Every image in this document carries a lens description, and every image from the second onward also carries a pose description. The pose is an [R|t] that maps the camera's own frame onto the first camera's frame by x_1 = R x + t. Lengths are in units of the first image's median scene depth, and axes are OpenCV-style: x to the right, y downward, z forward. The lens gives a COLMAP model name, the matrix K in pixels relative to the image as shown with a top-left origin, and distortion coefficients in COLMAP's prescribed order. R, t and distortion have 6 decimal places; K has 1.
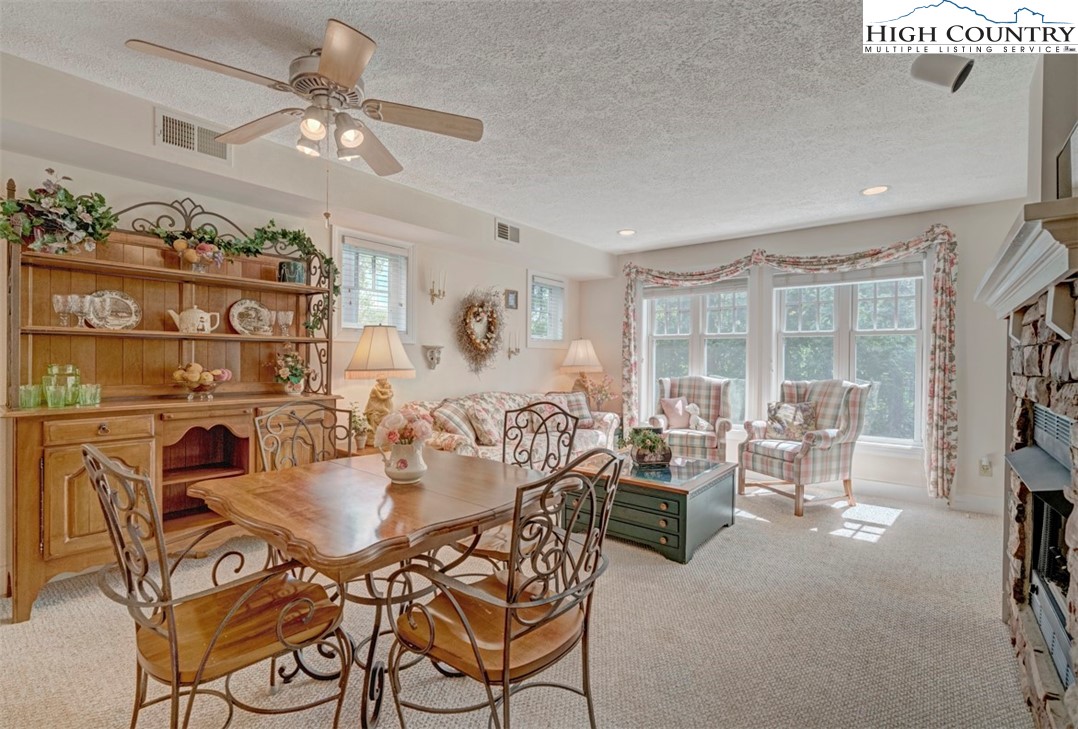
lens RADIAL K [[520.8, 0, 539.0], [0, 520.8, 364.5], [0, 0, 1]] dist [-0.000037, -0.000033]
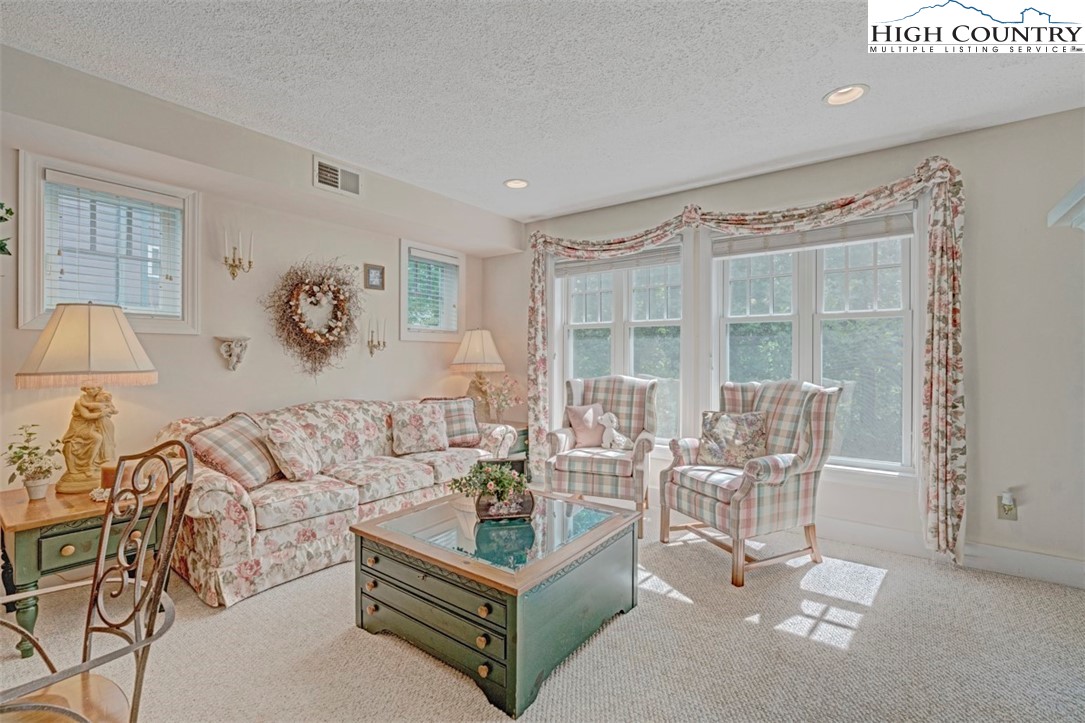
lens RADIAL K [[489.2, 0, 544.7], [0, 489.2, 359.9], [0, 0, 1]] dist [-0.002423, 0.000110]
pose [[0.999787, -0.007419, 0.019274, 0.212915], [0.007481, 0.999967, -0.003144, 0.000365], [-0.019250, 0.003288, 0.999809, 0.331470]]
